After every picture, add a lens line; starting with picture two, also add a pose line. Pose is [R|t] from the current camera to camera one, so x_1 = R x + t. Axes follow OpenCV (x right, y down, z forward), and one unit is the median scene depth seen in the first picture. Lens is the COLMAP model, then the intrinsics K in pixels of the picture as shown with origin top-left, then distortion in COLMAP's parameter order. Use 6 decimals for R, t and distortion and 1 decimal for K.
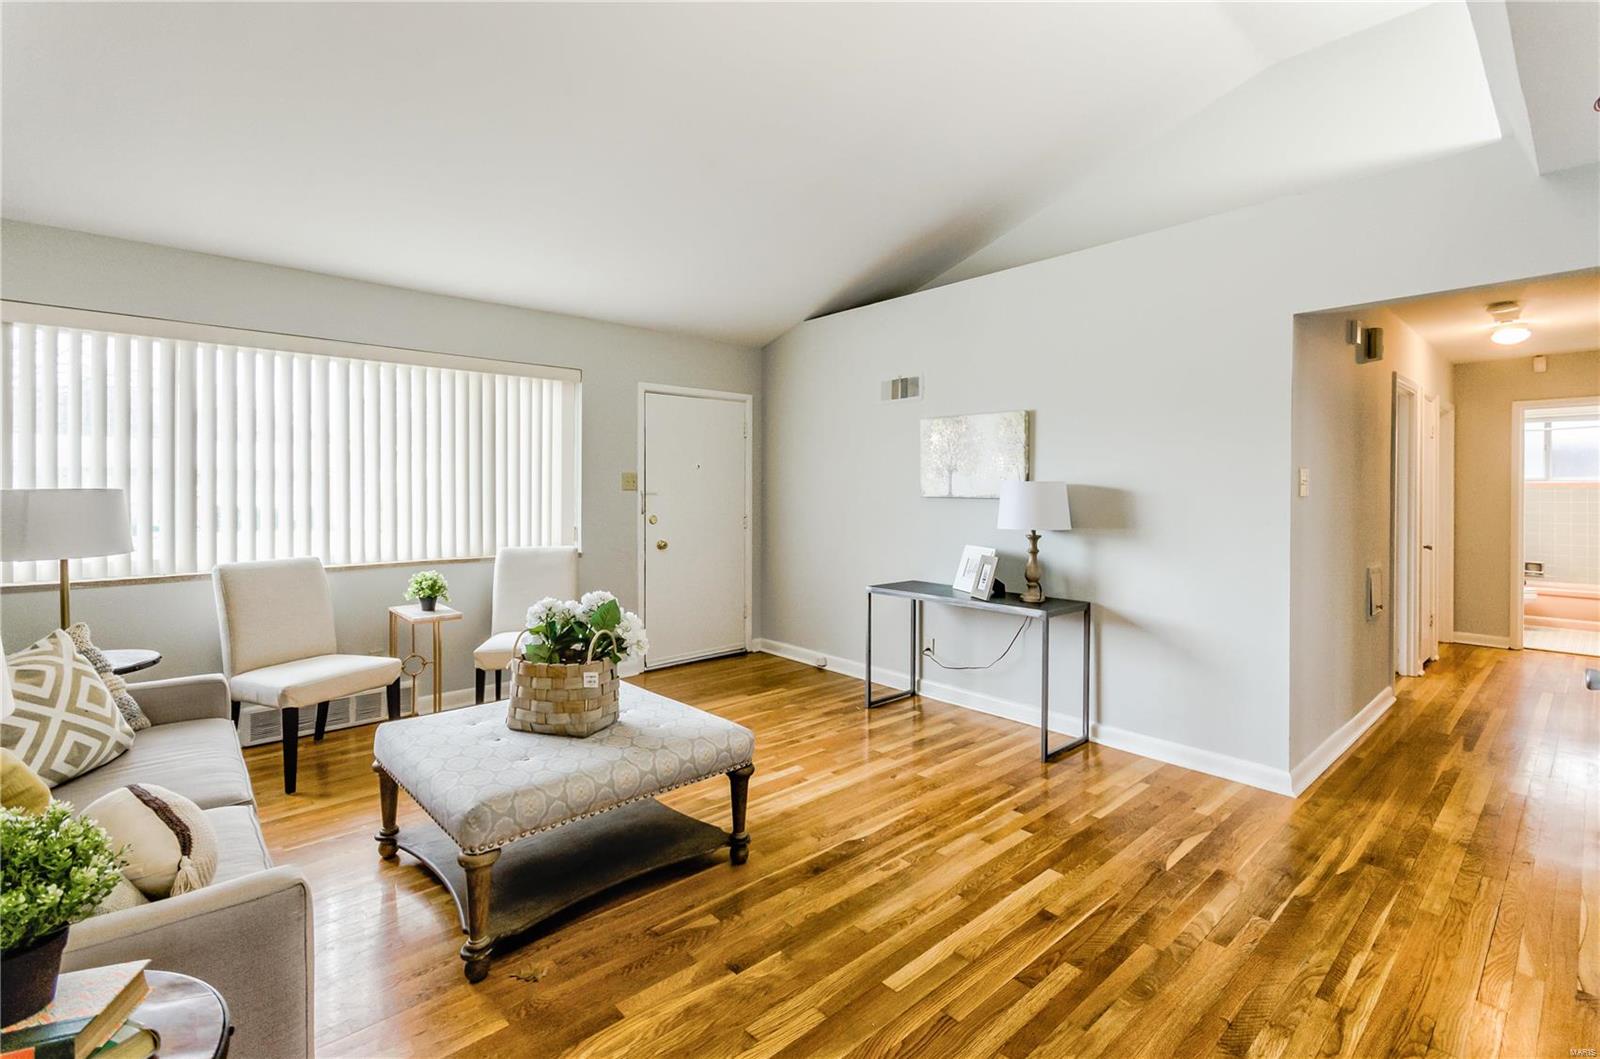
lens RADIAL K [[712.2, 0, 795.3], [0, 712.2, 493.7], [0, 0, 1]] dist [0.000902, 0.000605]
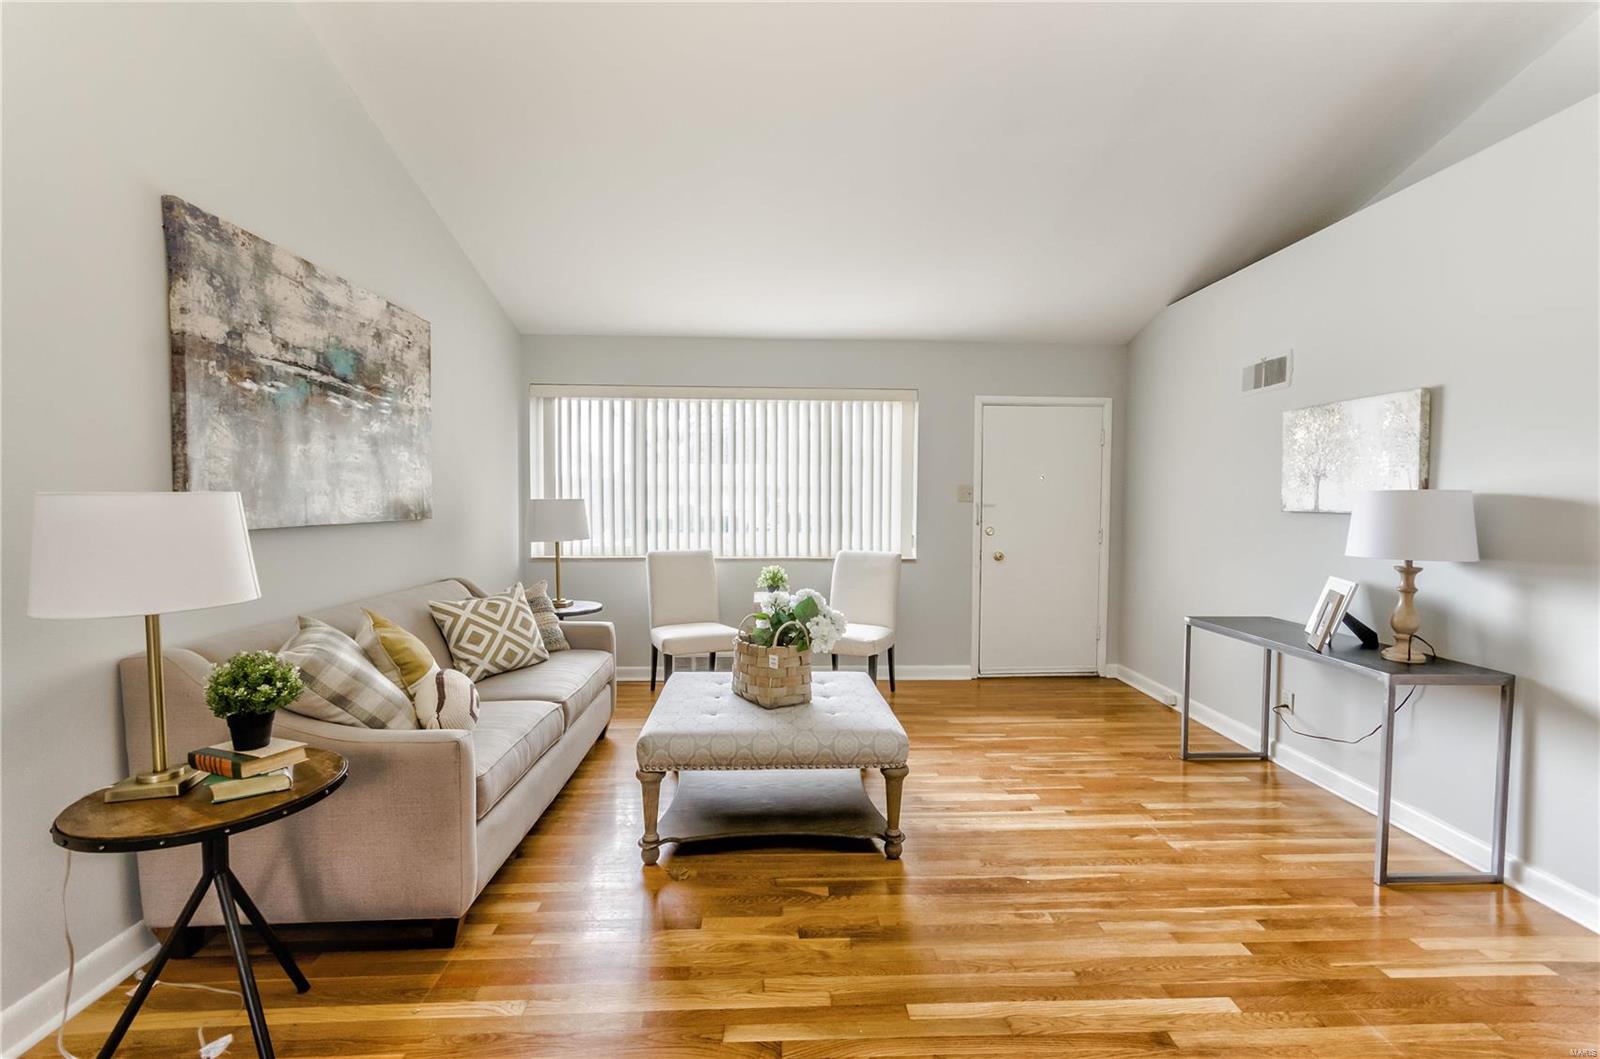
lens RADIAL K [[687.8, 0, 800.0], [0, 687.8, 529.5], [0, 0, 1]] dist [0.000676, 0.000608]
pose [[0.773905, 0.028605, -0.632655, 0.304100], [-0.007150, 0.999310, 0.036437, 0.001011], [0.633261, -0.023675, 0.773576, 0.100723]]
